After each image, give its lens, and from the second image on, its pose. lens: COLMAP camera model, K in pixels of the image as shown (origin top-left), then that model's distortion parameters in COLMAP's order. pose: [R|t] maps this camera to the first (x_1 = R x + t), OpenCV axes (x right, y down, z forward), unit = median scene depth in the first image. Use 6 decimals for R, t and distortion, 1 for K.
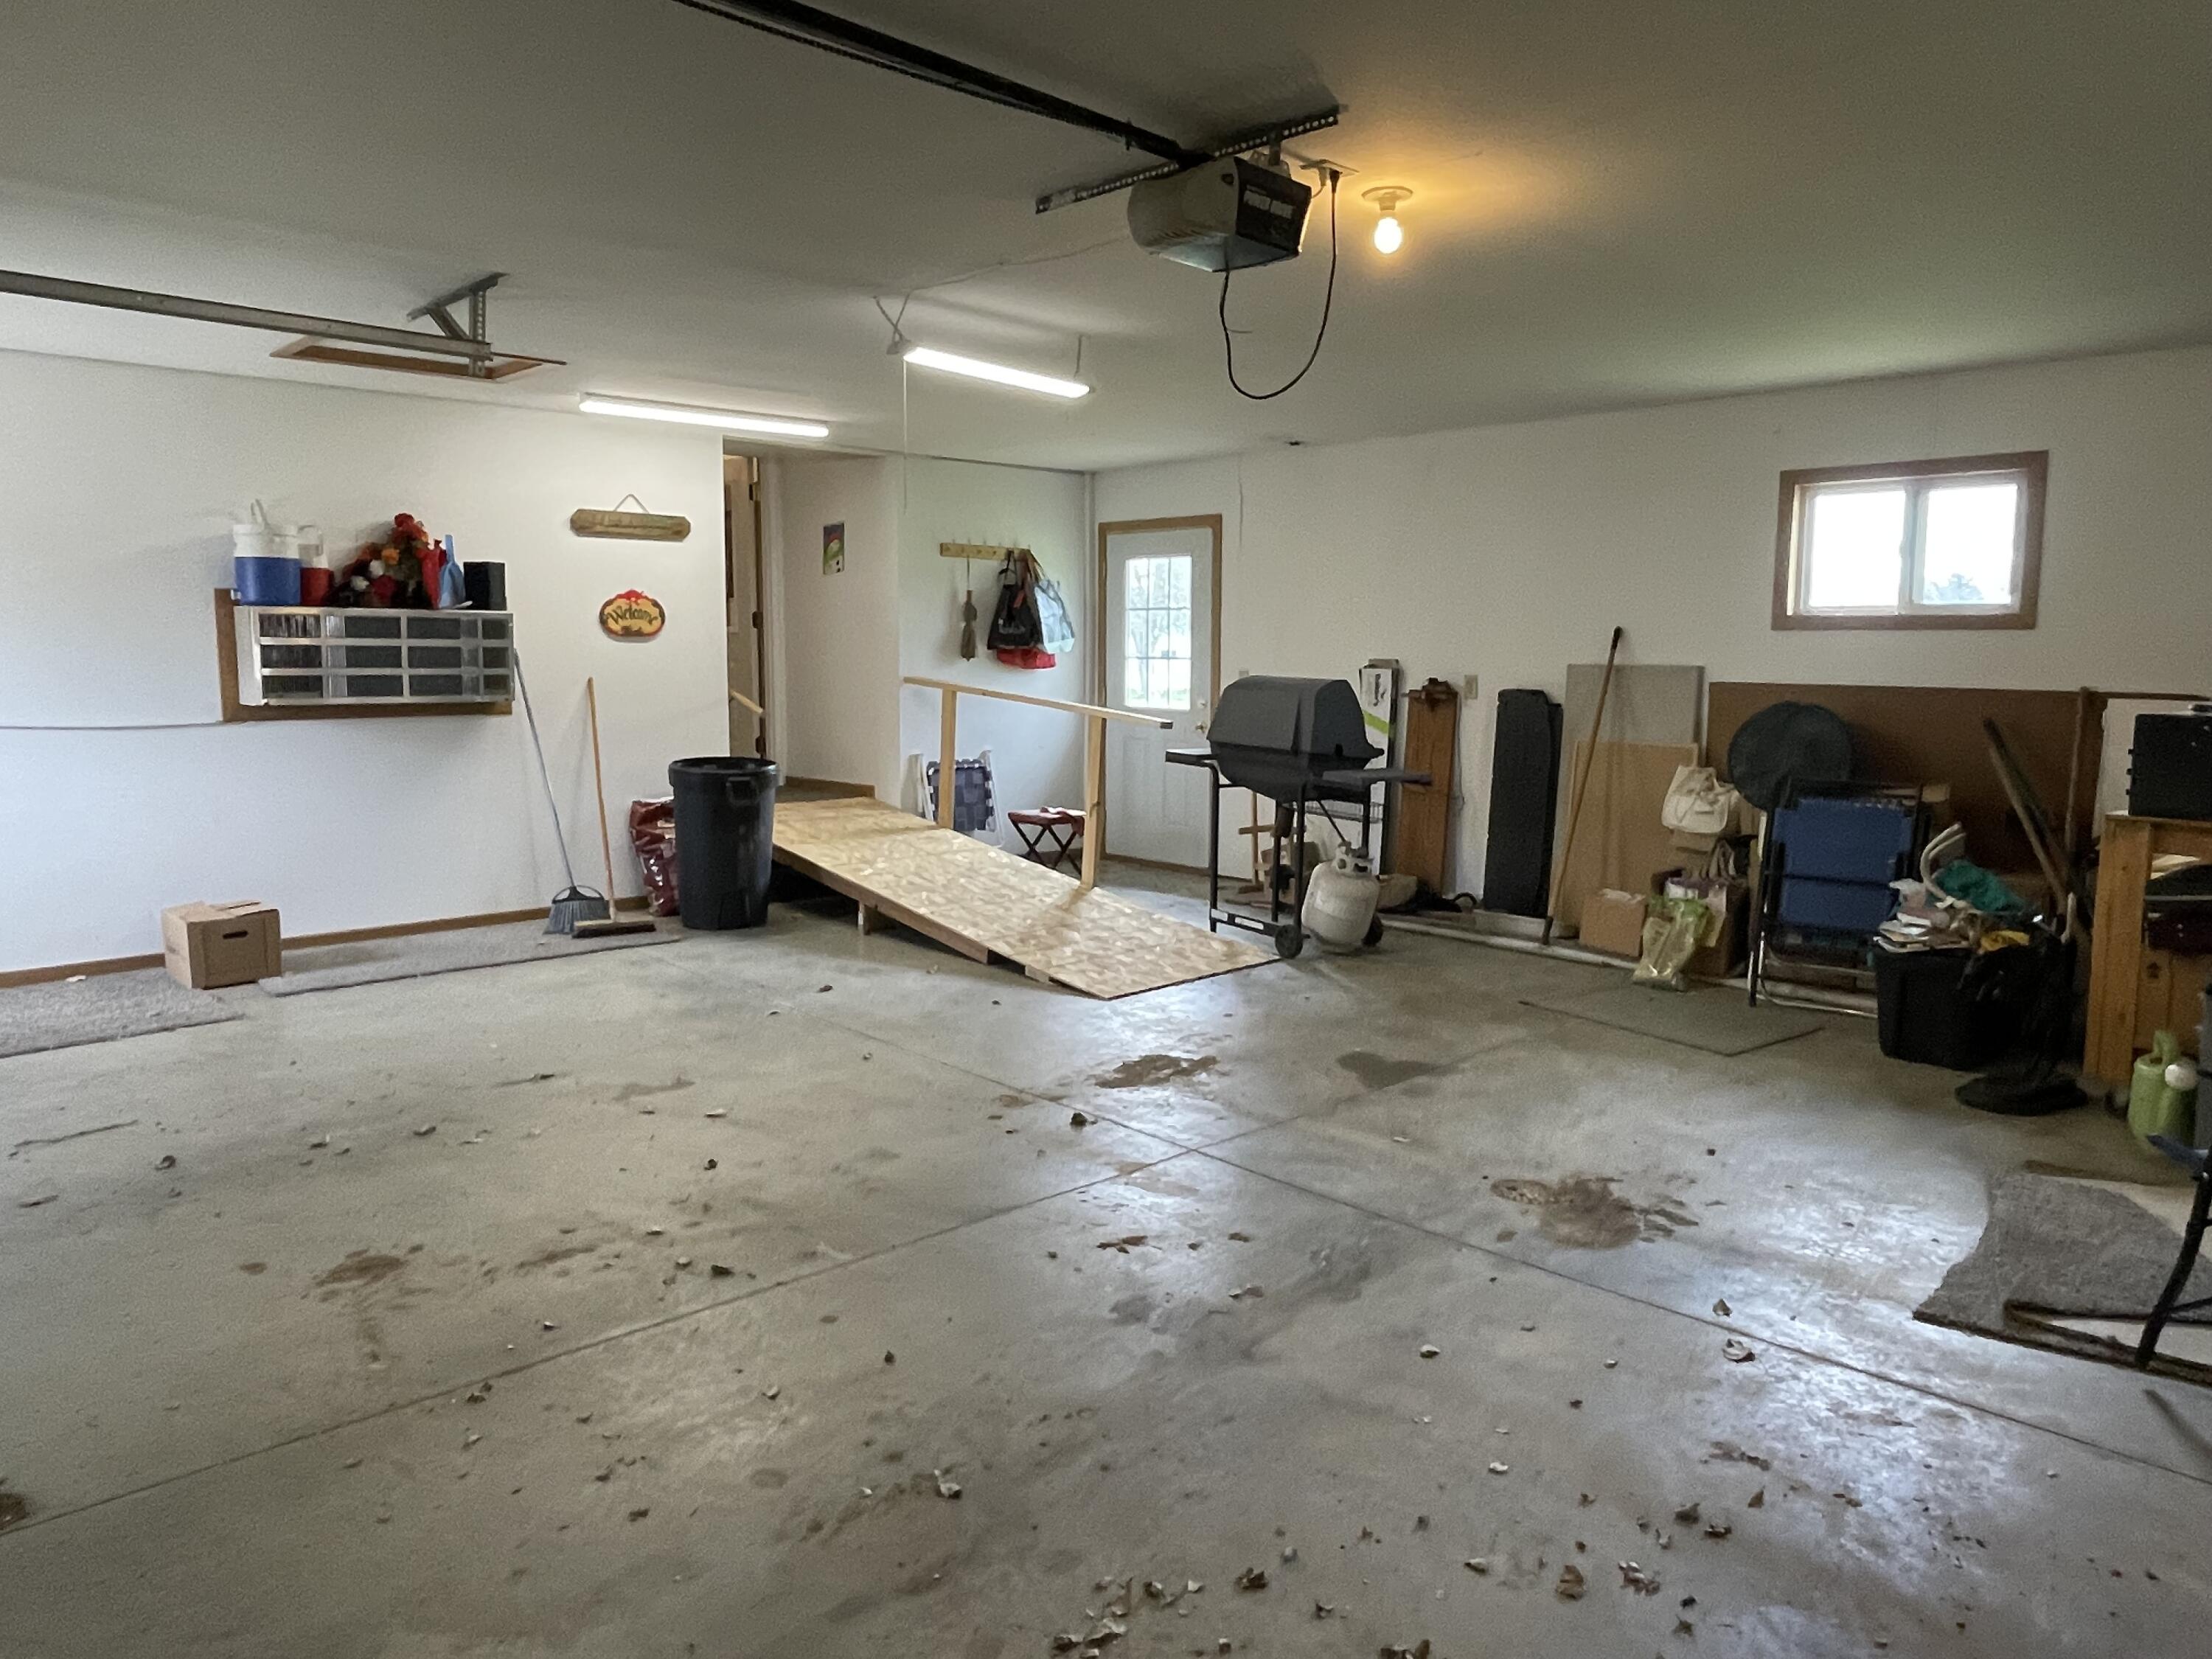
lens RADIAL K [[1512.3, 0, 1100.6], [0, 1512.3, 826.3], [0, 0, 1]] dist [0.000383, -0.007988]
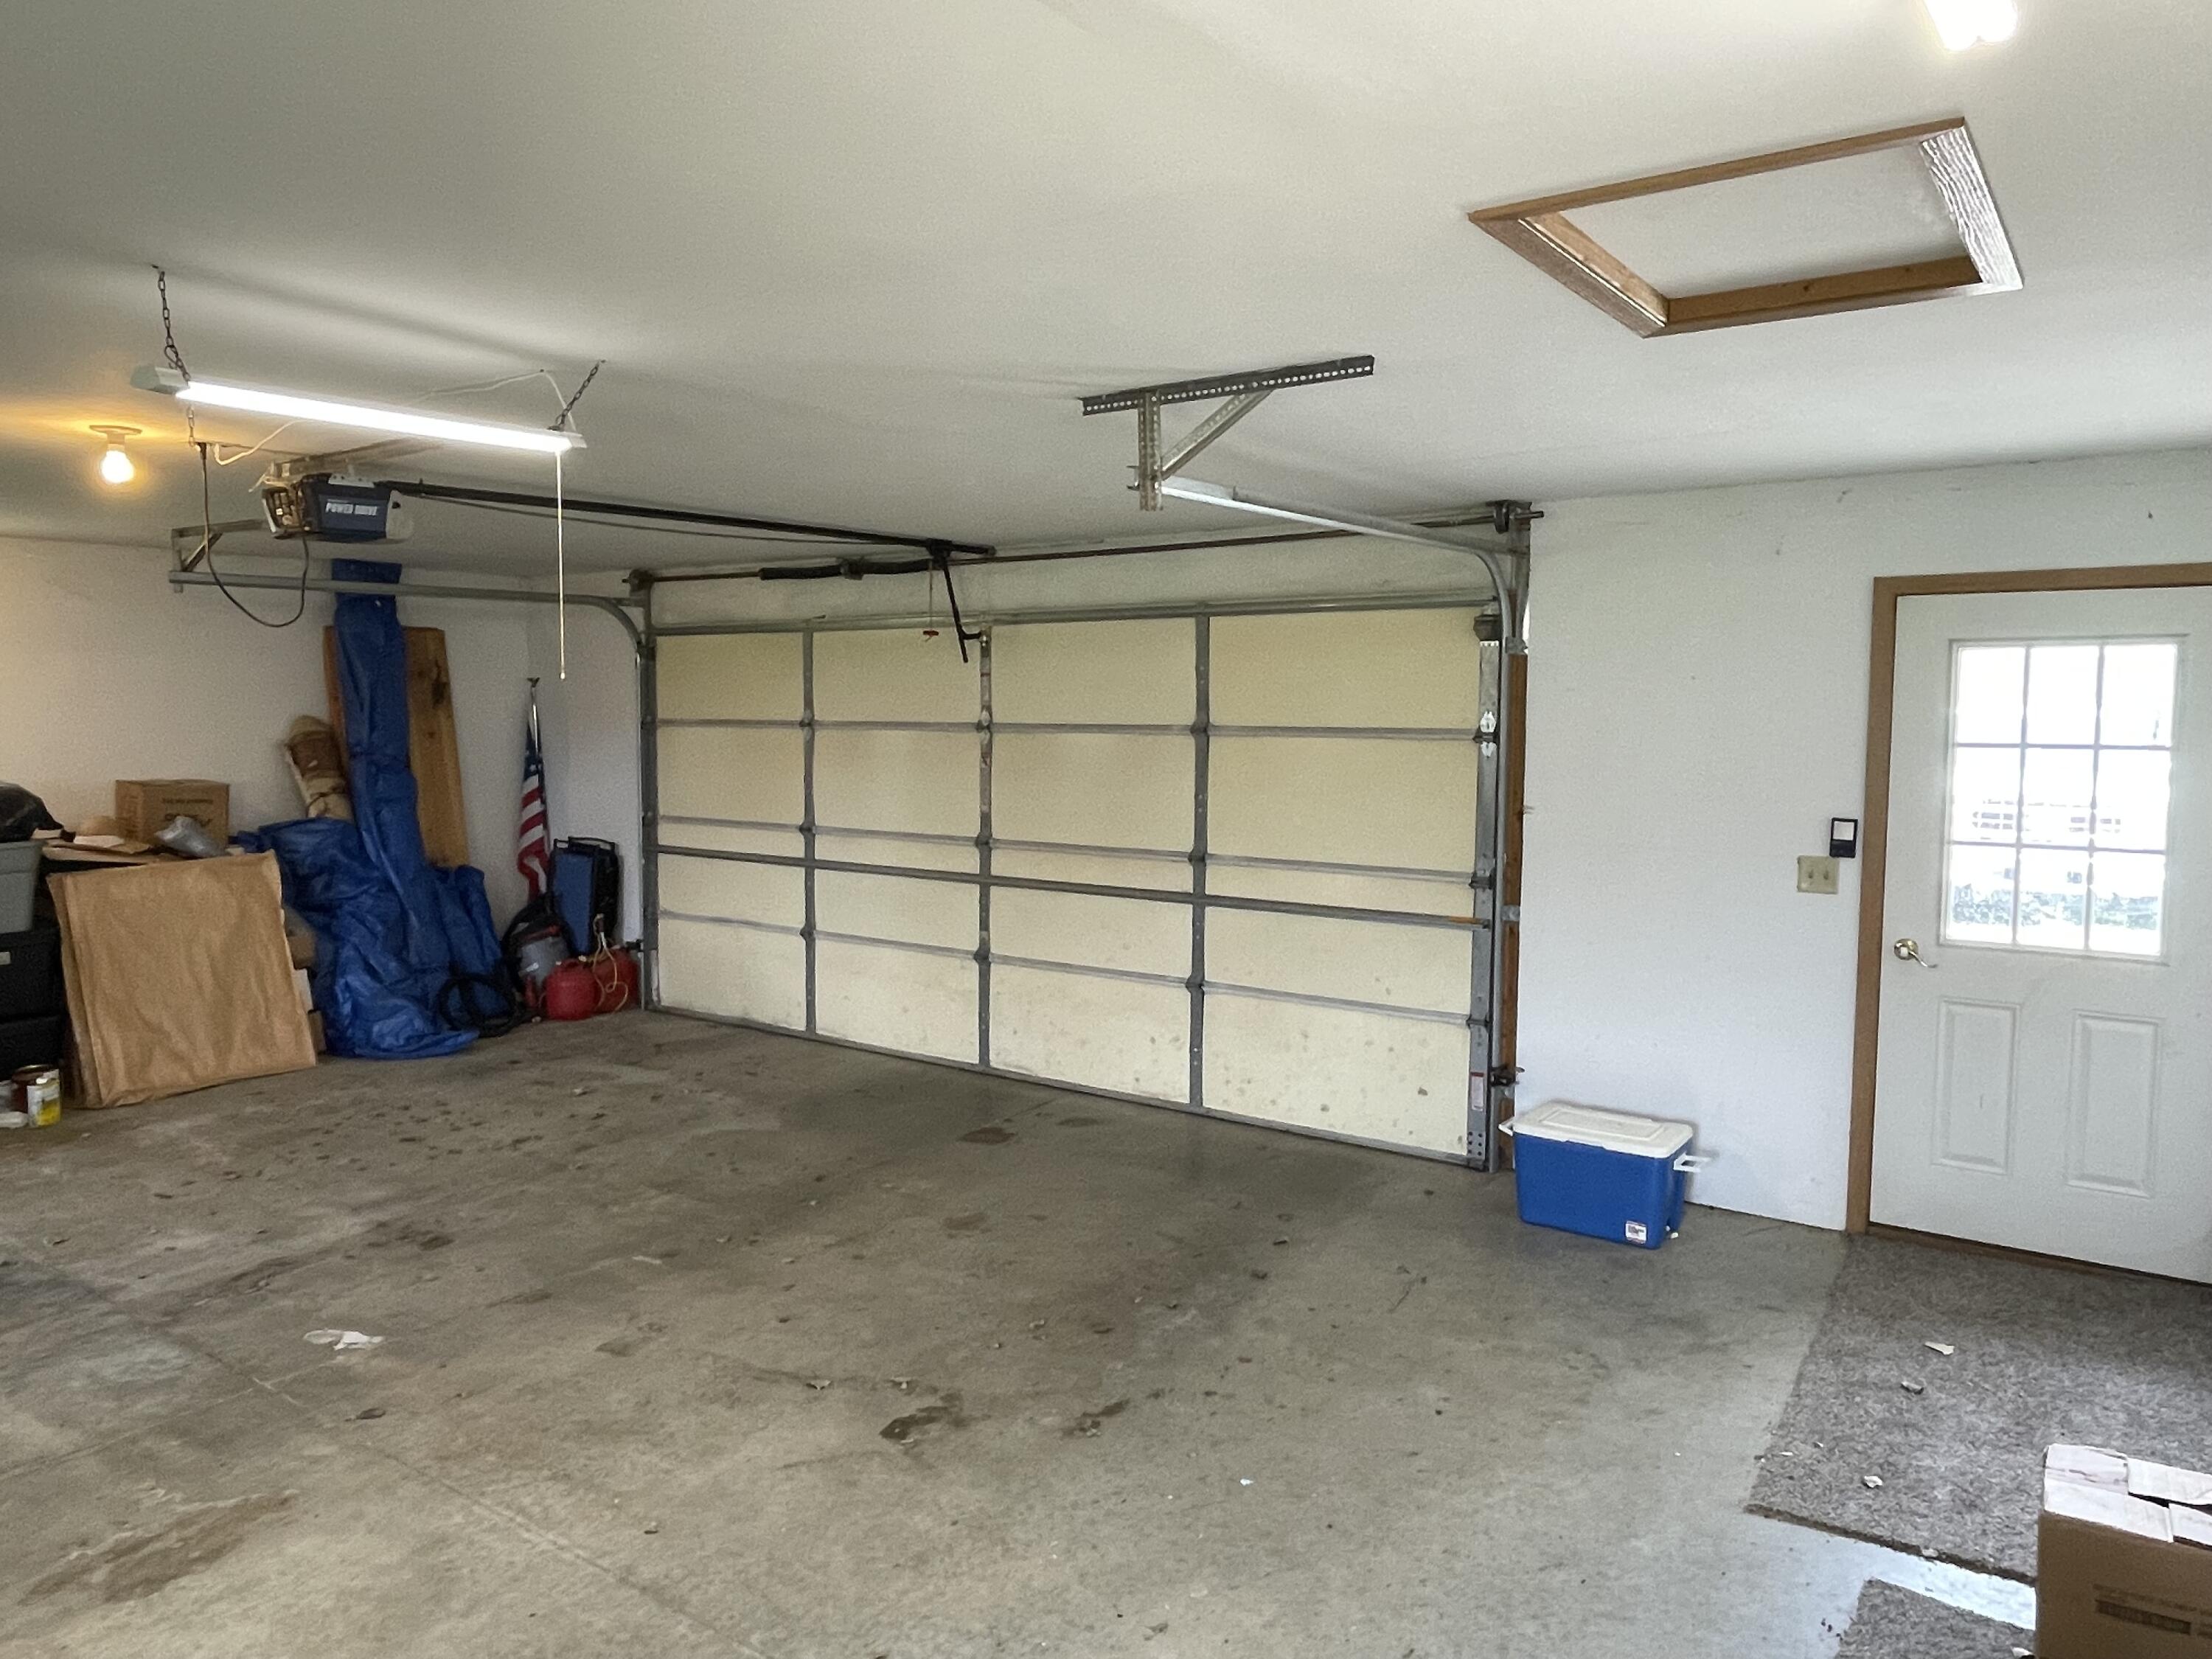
lens RADIAL K [[1512.3, 0, 1100.6], [0, 1512.3, 826.3], [0, 0, 1]] dist [0.000383, -0.007988]
pose [[-0.982274, 0.001928, -0.187440, -0.292307], [-0.035855, 0.979551, 0.197975, -0.349104], [0.183989, 0.201186, -0.962119, 2.093551]]
